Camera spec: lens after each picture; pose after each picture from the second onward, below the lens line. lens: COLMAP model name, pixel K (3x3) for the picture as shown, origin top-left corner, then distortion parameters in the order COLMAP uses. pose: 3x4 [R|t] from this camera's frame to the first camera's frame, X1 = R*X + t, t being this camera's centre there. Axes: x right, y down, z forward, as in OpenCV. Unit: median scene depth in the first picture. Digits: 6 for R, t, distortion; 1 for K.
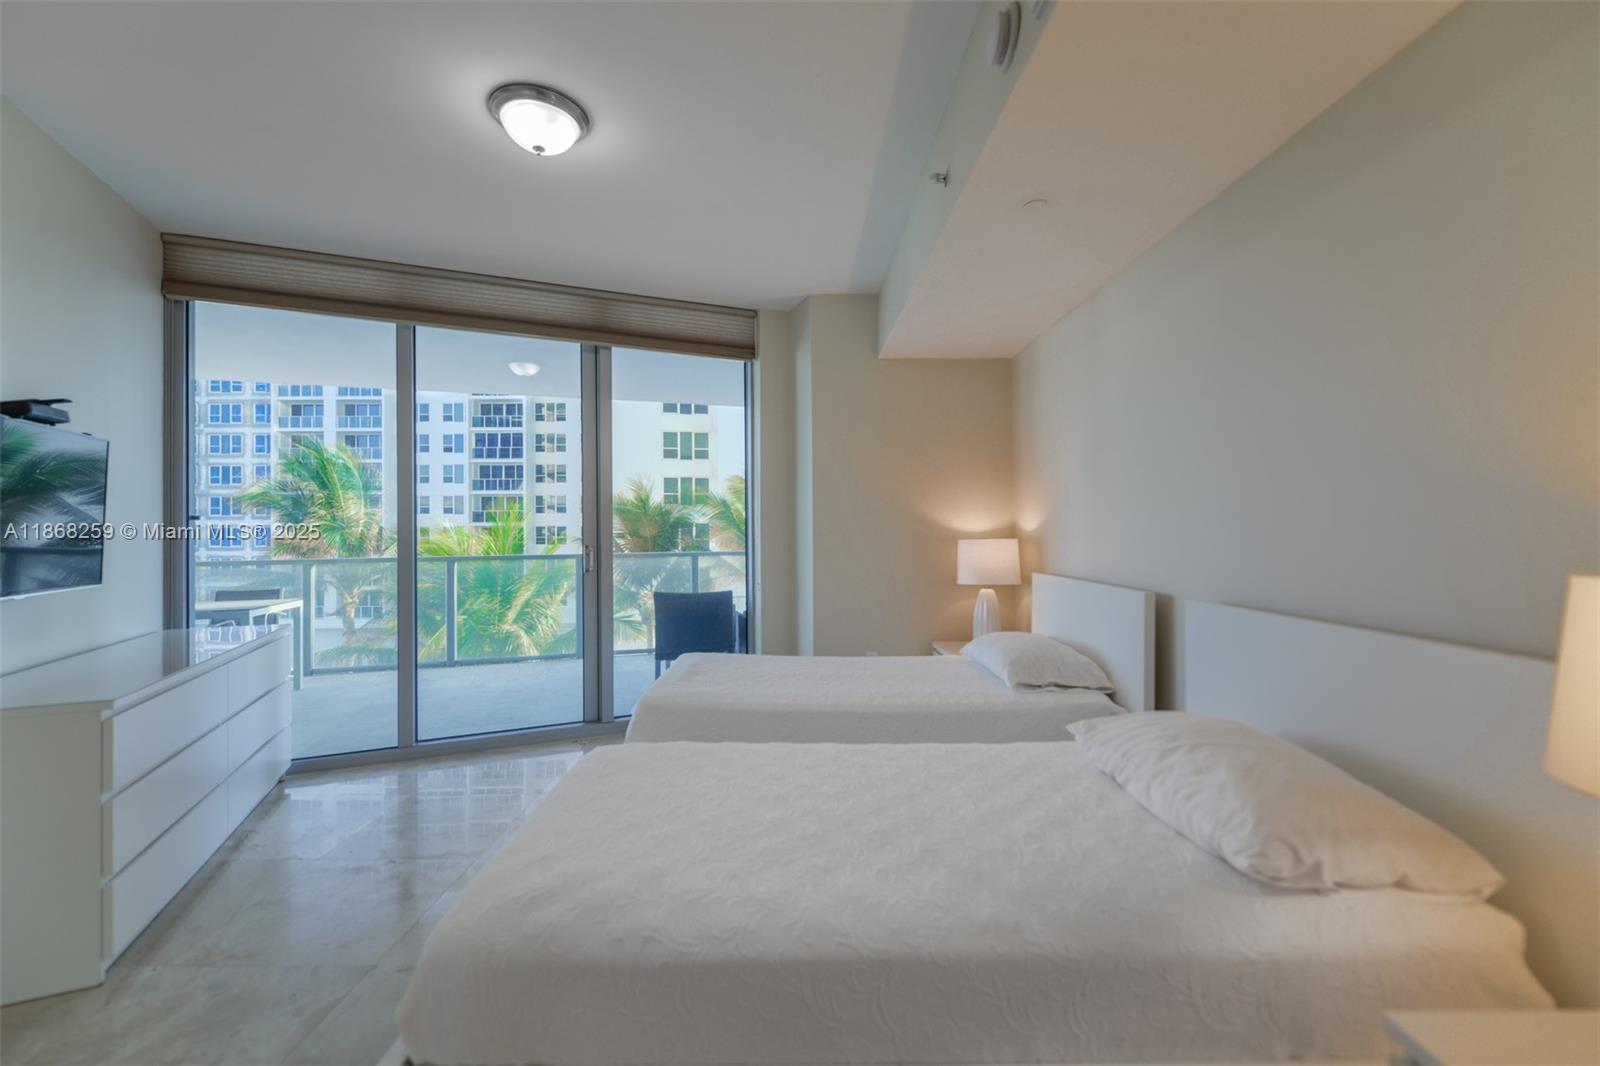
lens RADIAL K [[636.2, 0, 783.6], [0, 636.2, 532.4], [0, 0, 1]] dist [-0.000341, -0.002103]
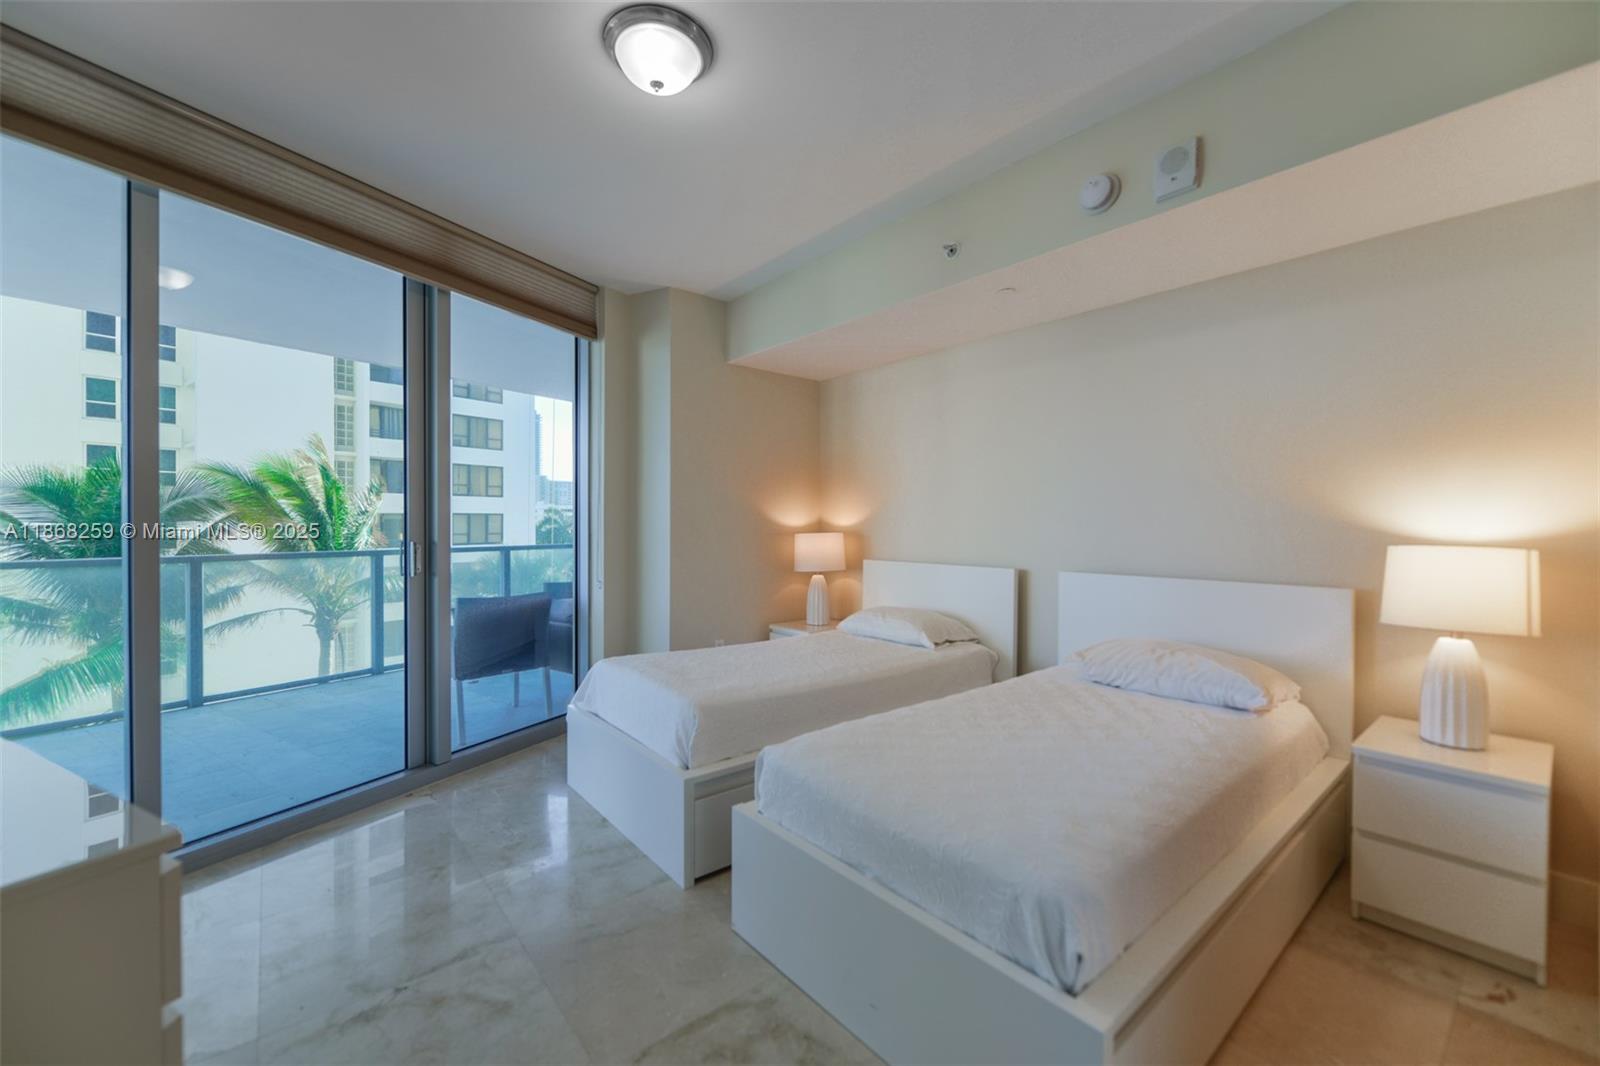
lens RADIAL K [[636.2, 0, 779.7], [0, 636.2, 524.4], [0, 0, 1]] dist [-0.000341, -0.002103]
pose [[0.778951, 0.010957, 0.626989, -0.455148], [-0.006586, 0.999935, -0.009292, 0.006376], [-0.627050, 0.003108, 0.778973, 0.120928]]
